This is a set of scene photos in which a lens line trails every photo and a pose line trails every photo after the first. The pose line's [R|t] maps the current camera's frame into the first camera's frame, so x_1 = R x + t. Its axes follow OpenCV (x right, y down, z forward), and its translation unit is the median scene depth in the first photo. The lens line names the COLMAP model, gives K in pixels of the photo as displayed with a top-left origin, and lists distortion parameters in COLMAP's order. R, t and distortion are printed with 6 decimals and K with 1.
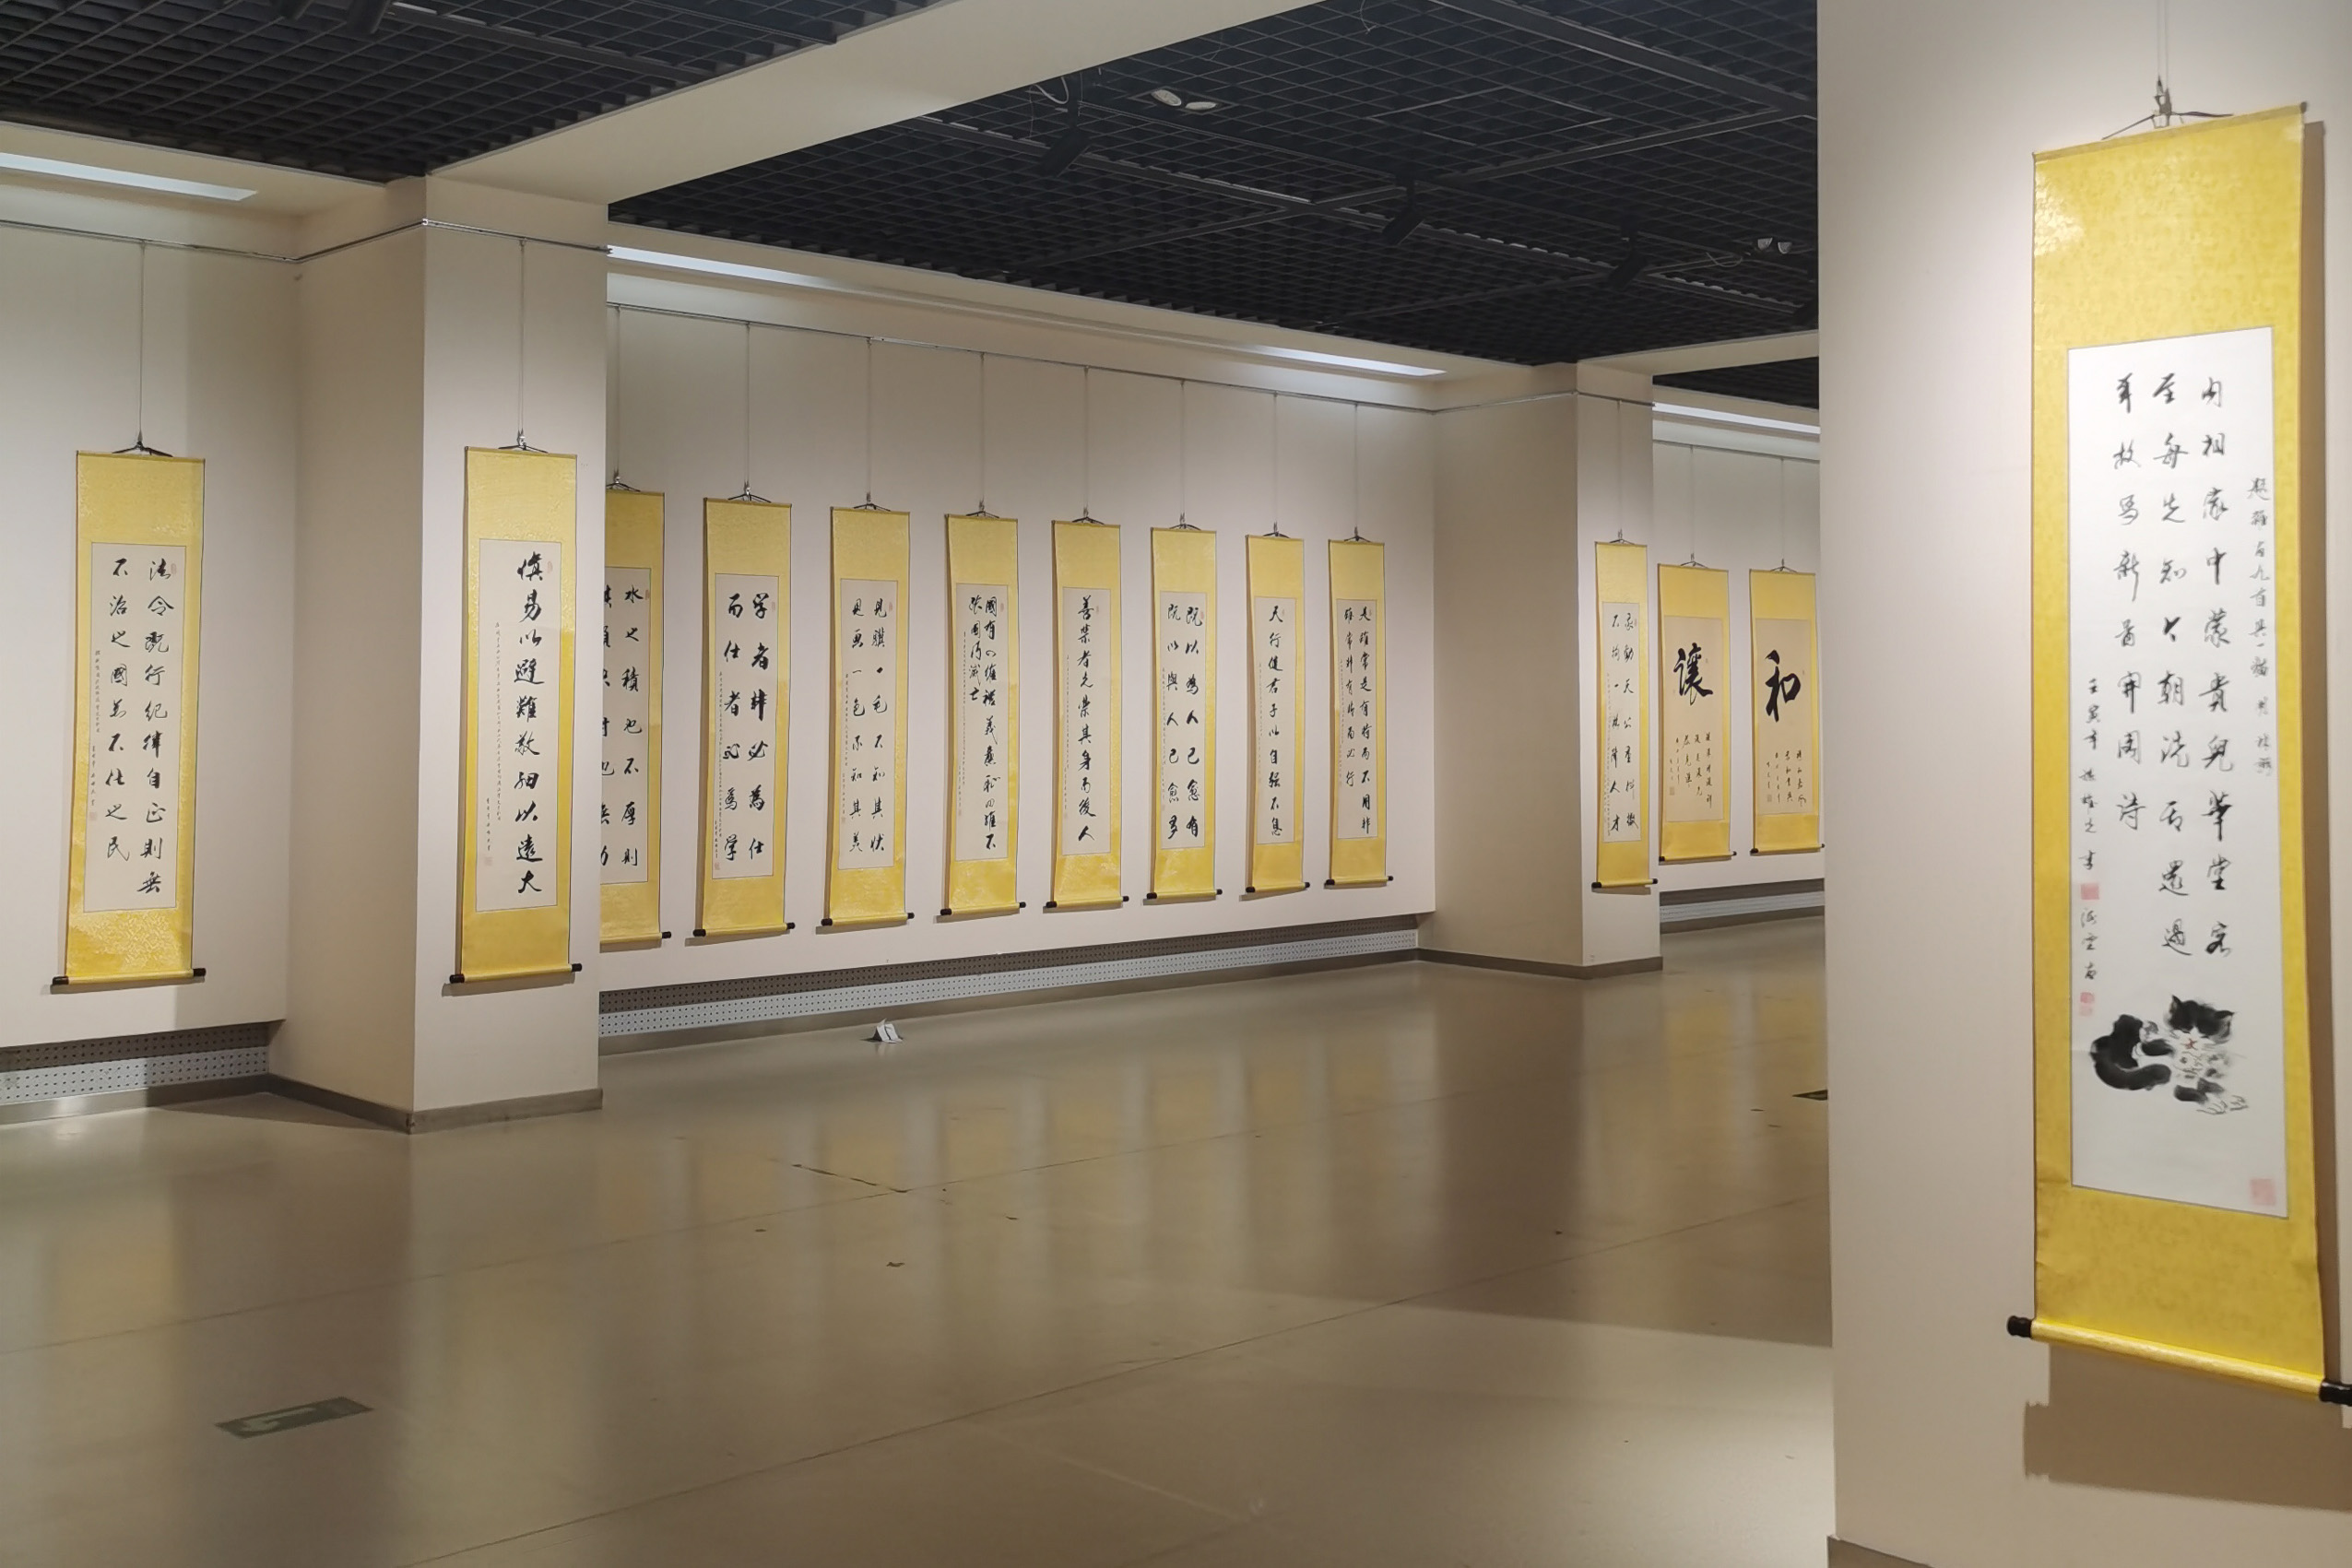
lens RADIAL K [[2397.8, 0, 1183.8], [0, 2397.8, 609.3], [0, 0, 1]] dist [0.061060, 0.000000]
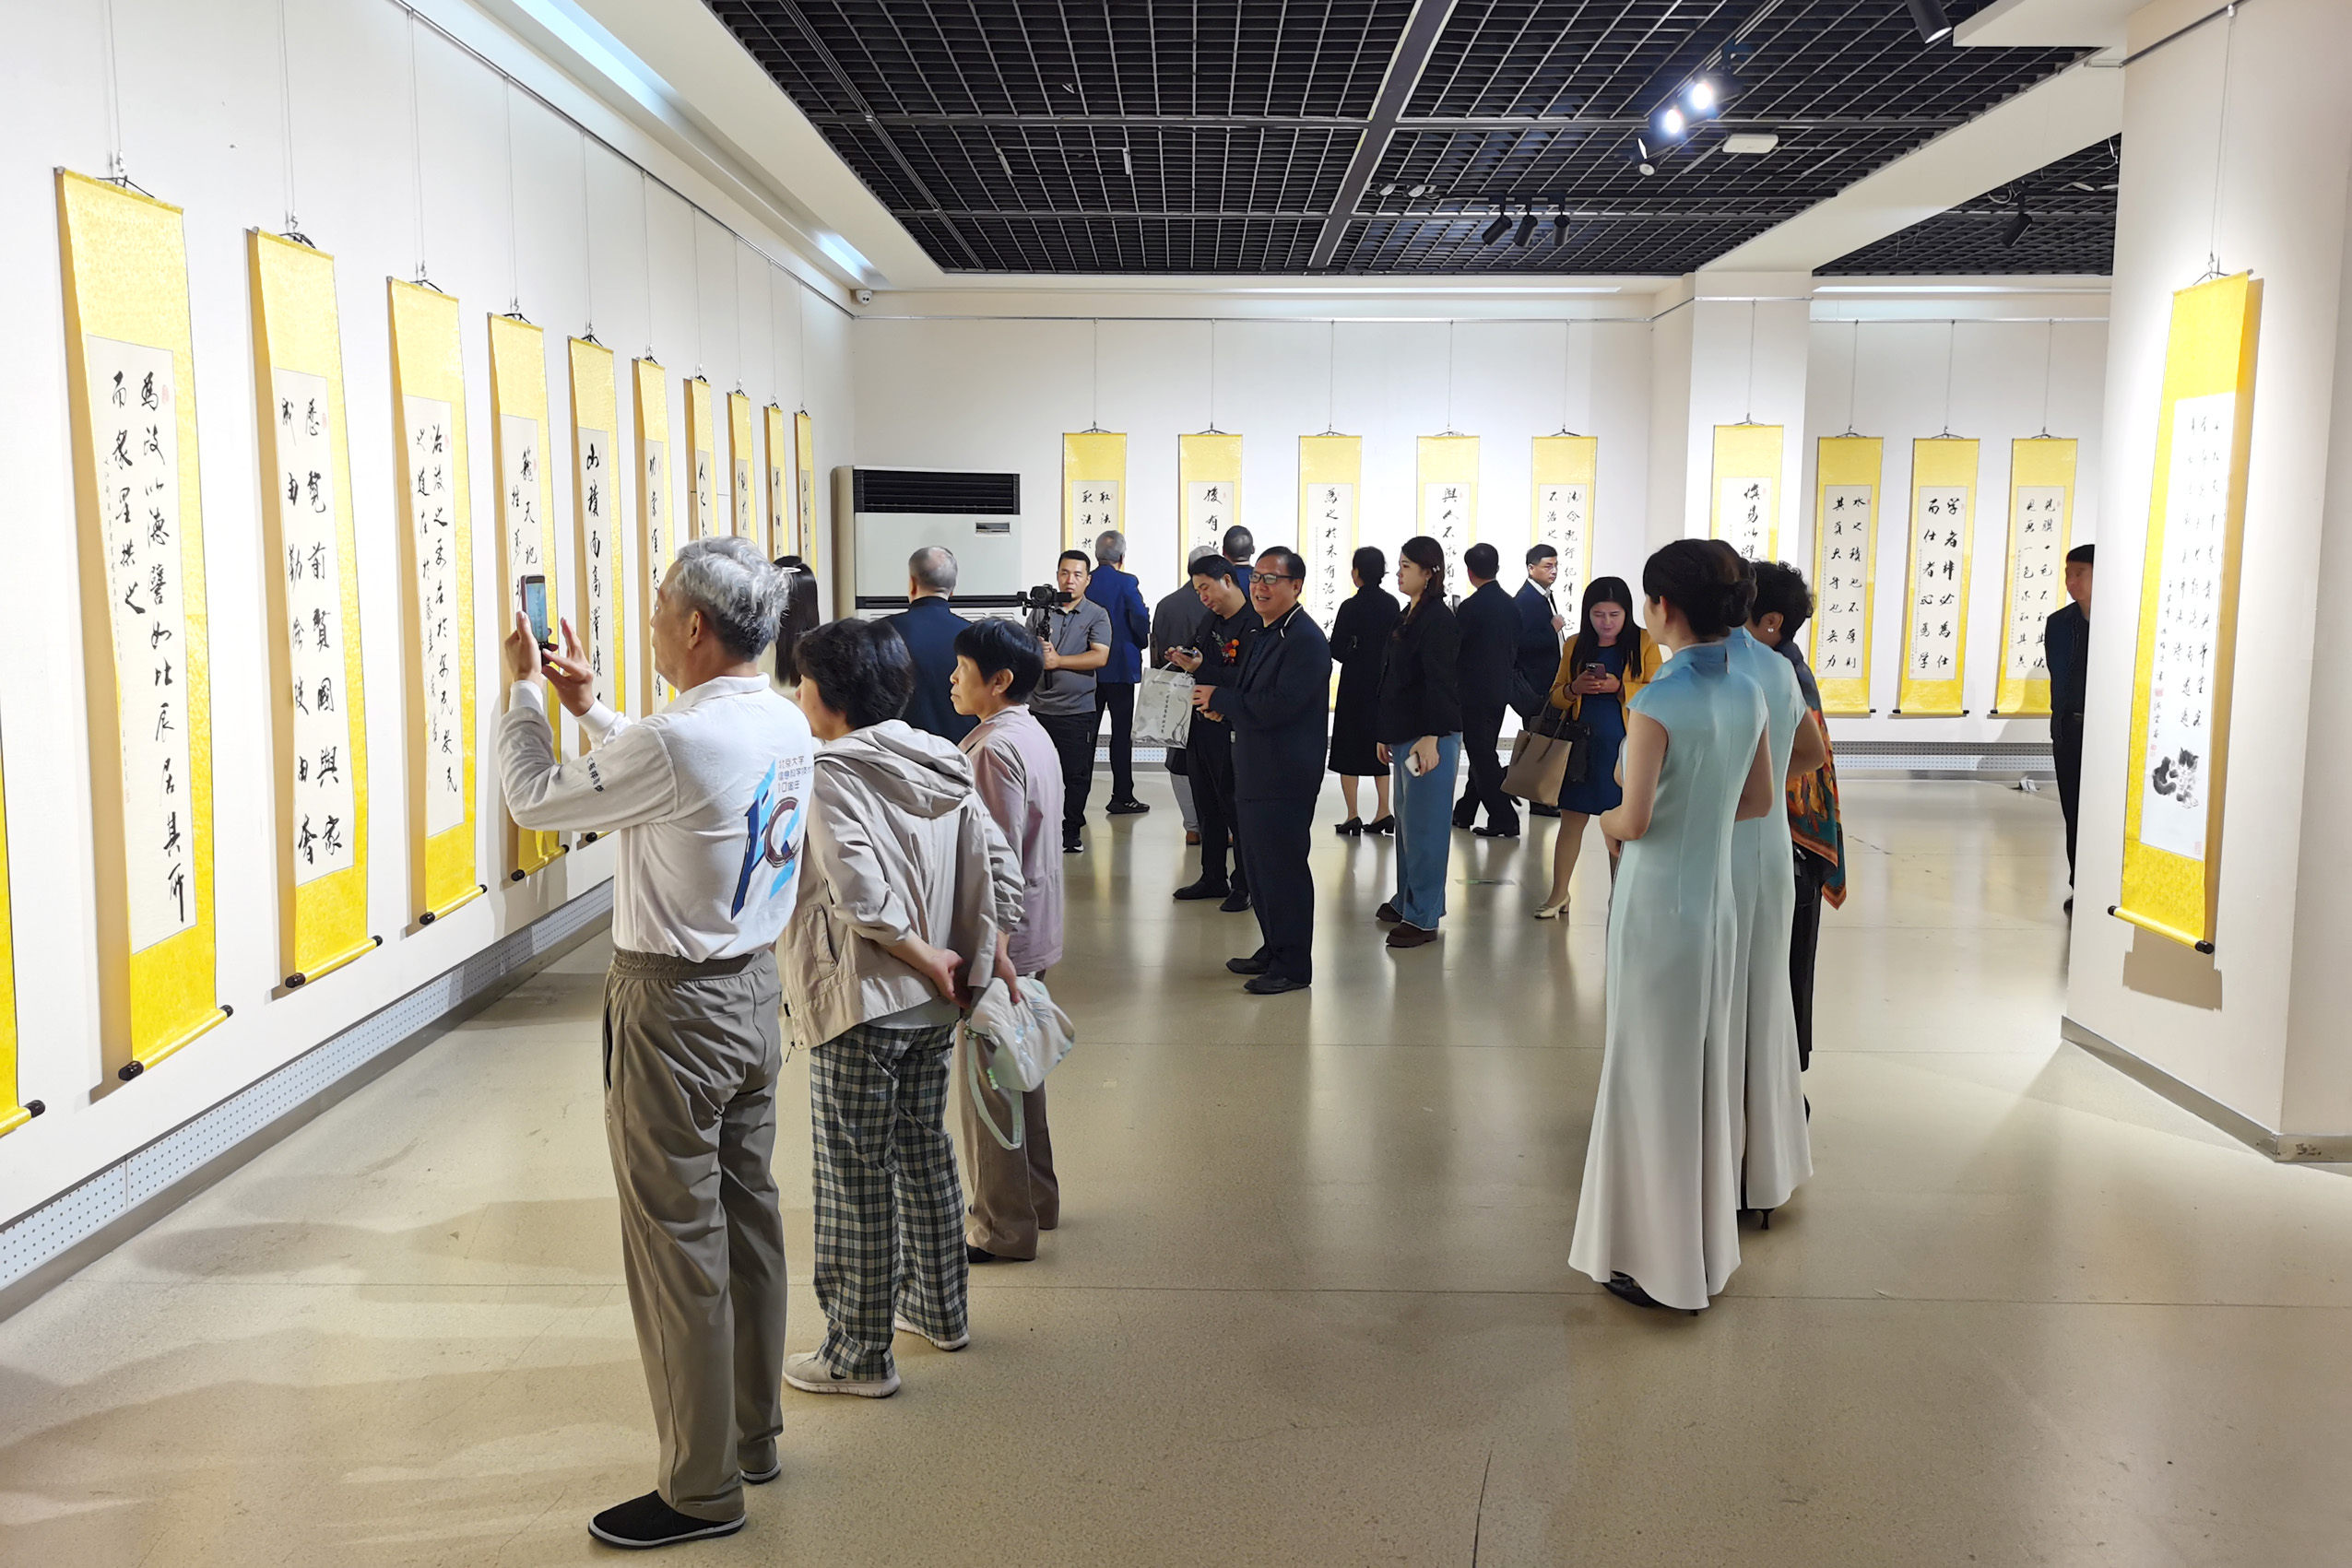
lens RADIAL K [[1918.9, 0, 1176.8], [0, 1918.9, 785.6], [0, 0, 1]] dist [0.057147, -0.041619]
pose [[0.704750, 0.092989, -0.703335, 0.444183], [0.021420, 0.988132, 0.152105, -0.029197], [0.709132, -0.122261, 0.694394, -0.300866]]
